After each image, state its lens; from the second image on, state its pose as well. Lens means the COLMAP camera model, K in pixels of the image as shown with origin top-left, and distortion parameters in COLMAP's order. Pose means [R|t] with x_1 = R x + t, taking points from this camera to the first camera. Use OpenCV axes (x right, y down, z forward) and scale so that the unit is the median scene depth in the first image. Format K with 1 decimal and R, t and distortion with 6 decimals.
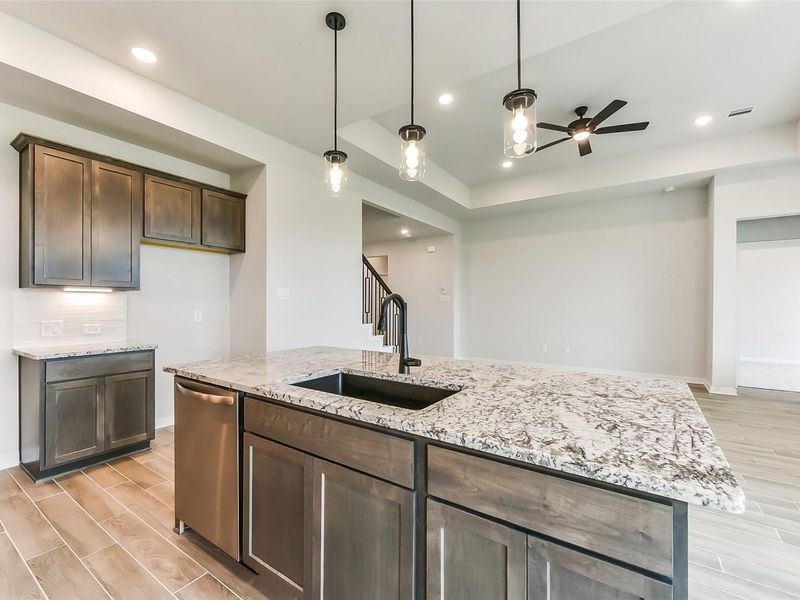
lens RADIAL K [[353.3, 0, 402.8], [0, 353.3, 303.4], [0, 0, 1]] dist [0.006225, 0.000380]
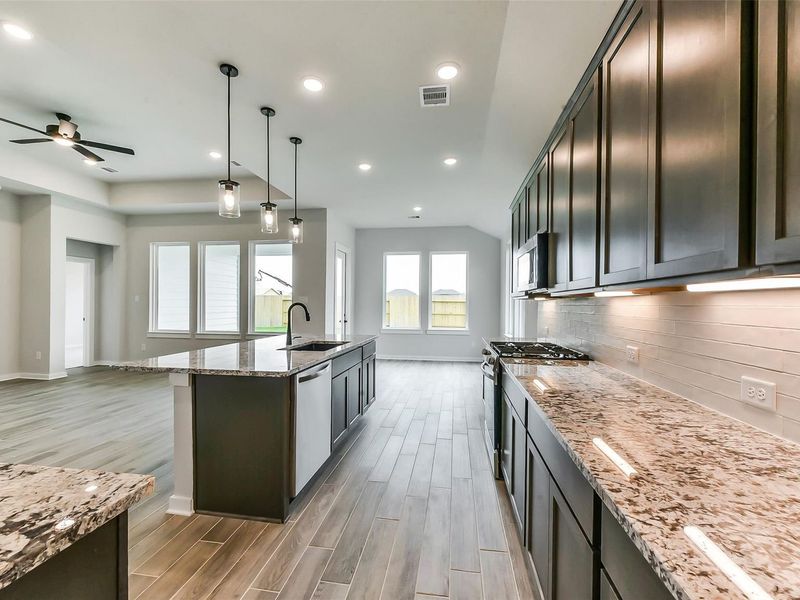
lens RADIAL K [[350.1, 0, 402.3], [0, 350.1, 301.5], [0, 0, 1]] dist [0.007581, -0.000710]
pose [[-0.425496, 0.001864, 0.904958, -1.004766], [-0.005516, 0.999974, -0.004653, -0.013730], [-0.904944, -0.006972, -0.425475, 0.651437]]
